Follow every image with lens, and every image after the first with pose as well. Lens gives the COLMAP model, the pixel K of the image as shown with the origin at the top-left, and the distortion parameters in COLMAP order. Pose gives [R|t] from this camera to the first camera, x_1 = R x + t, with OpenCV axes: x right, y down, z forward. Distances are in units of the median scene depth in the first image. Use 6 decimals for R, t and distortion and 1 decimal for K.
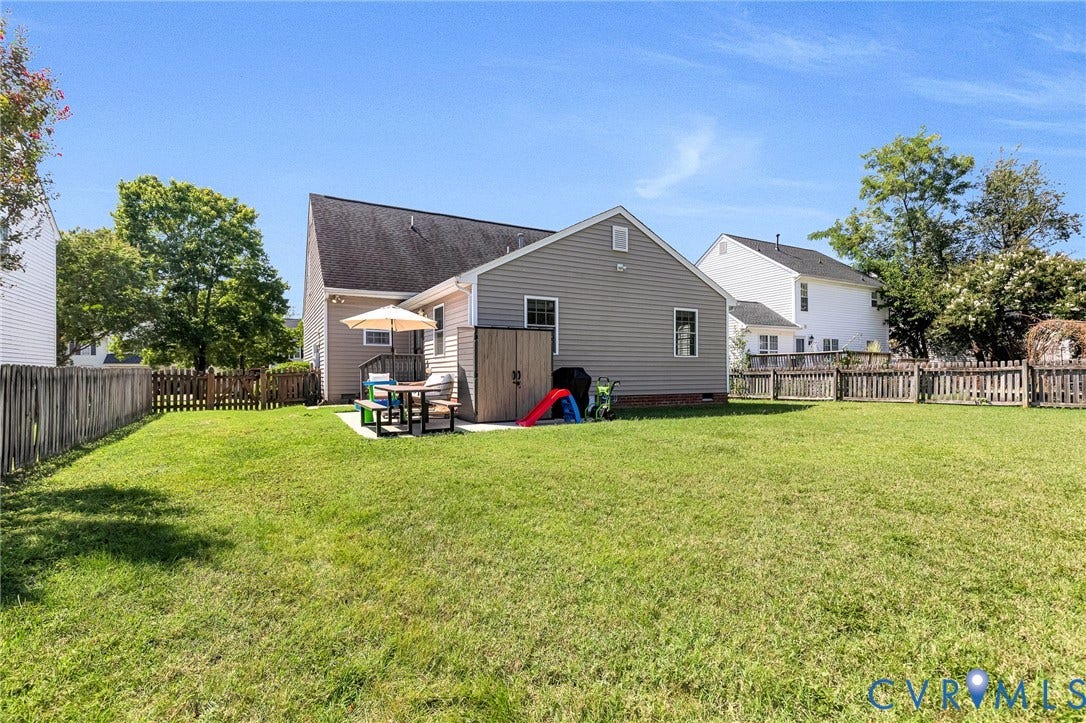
lens RADIAL K [[516.5, 0, 543.7], [0, 516.5, 364.9], [0, 0, 1]] dist [0.015229, -0.001195]
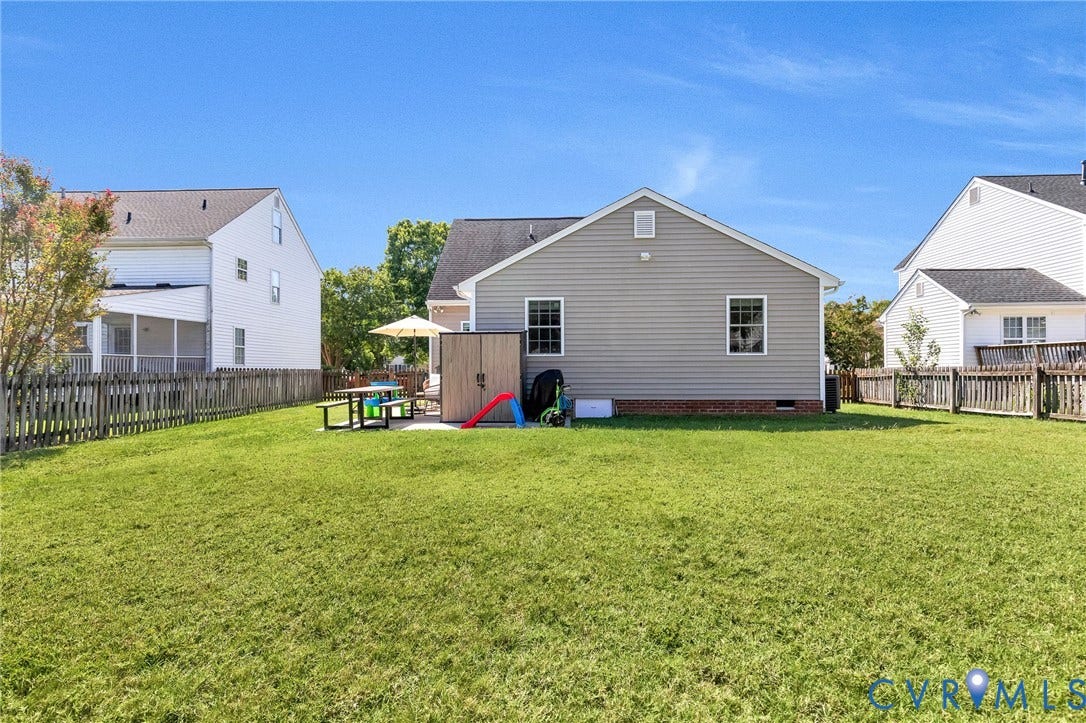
lens RADIAL K [[516.5, 0, 543.7], [0, 516.5, 364.9], [0, 0, 1]] dist [0.015229, -0.001195]
pose [[0.848318, -0.002866, -0.529480, 0.469438], [0.009540, 0.999906, 0.009872, -0.011872], [0.529402, -0.013426, 0.848265, 0.147152]]
